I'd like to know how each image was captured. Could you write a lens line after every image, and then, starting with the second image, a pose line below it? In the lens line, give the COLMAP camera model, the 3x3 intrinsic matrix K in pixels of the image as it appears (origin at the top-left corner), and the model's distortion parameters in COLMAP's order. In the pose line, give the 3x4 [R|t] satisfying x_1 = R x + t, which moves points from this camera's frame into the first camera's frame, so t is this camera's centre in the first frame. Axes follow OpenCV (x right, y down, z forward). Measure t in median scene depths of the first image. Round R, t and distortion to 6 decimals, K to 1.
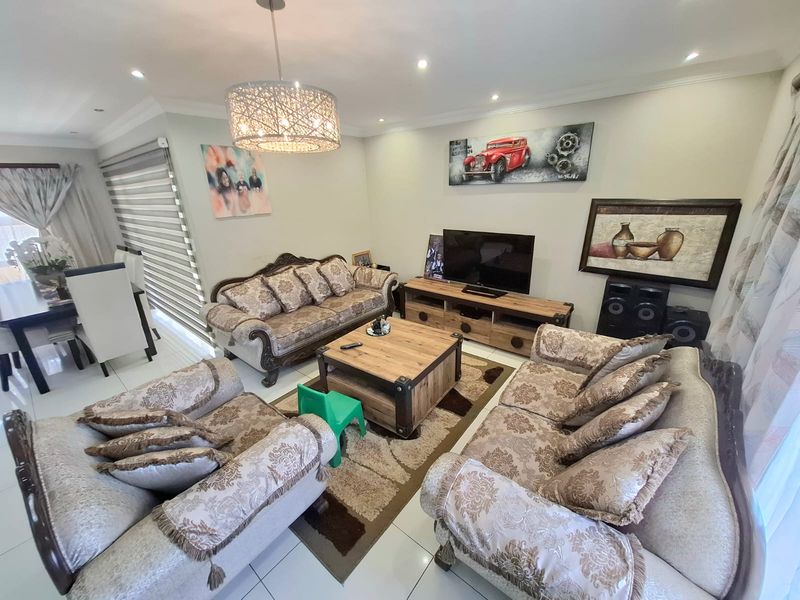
lens RADIAL K [[313.9, 0, 396.6], [0, 313.9, 299.4], [0, 0, 1]] dist [-0.001878, 0.000392]
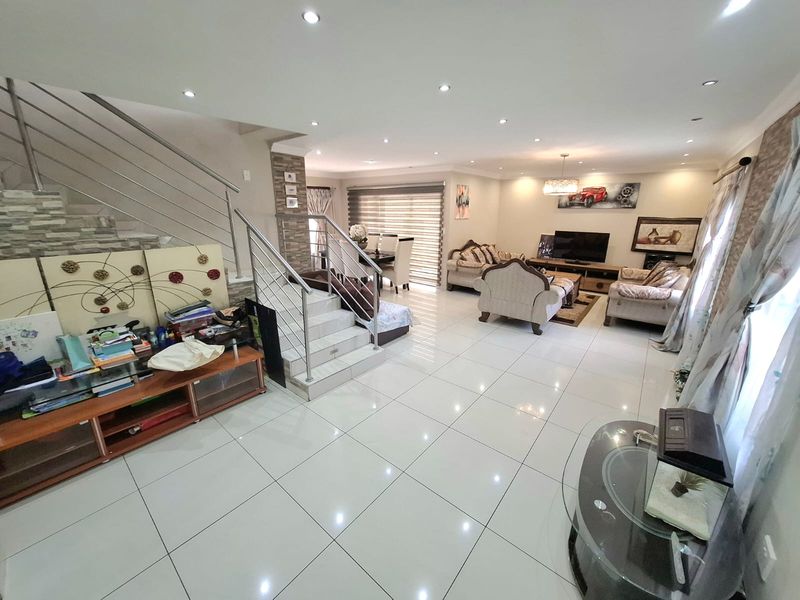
lens RADIAL K [[313.9, 0, 399.7], [0, 313.9, 299.9], [0, 0, 1]] dist [-0.001878, 0.000392]
pose [[0.999202, 0.039916, 0.001452, -0.952179], [-0.039754, 0.997356, -0.060837, 0.425878], [-0.003876, 0.060730, 0.998147, -1.059363]]
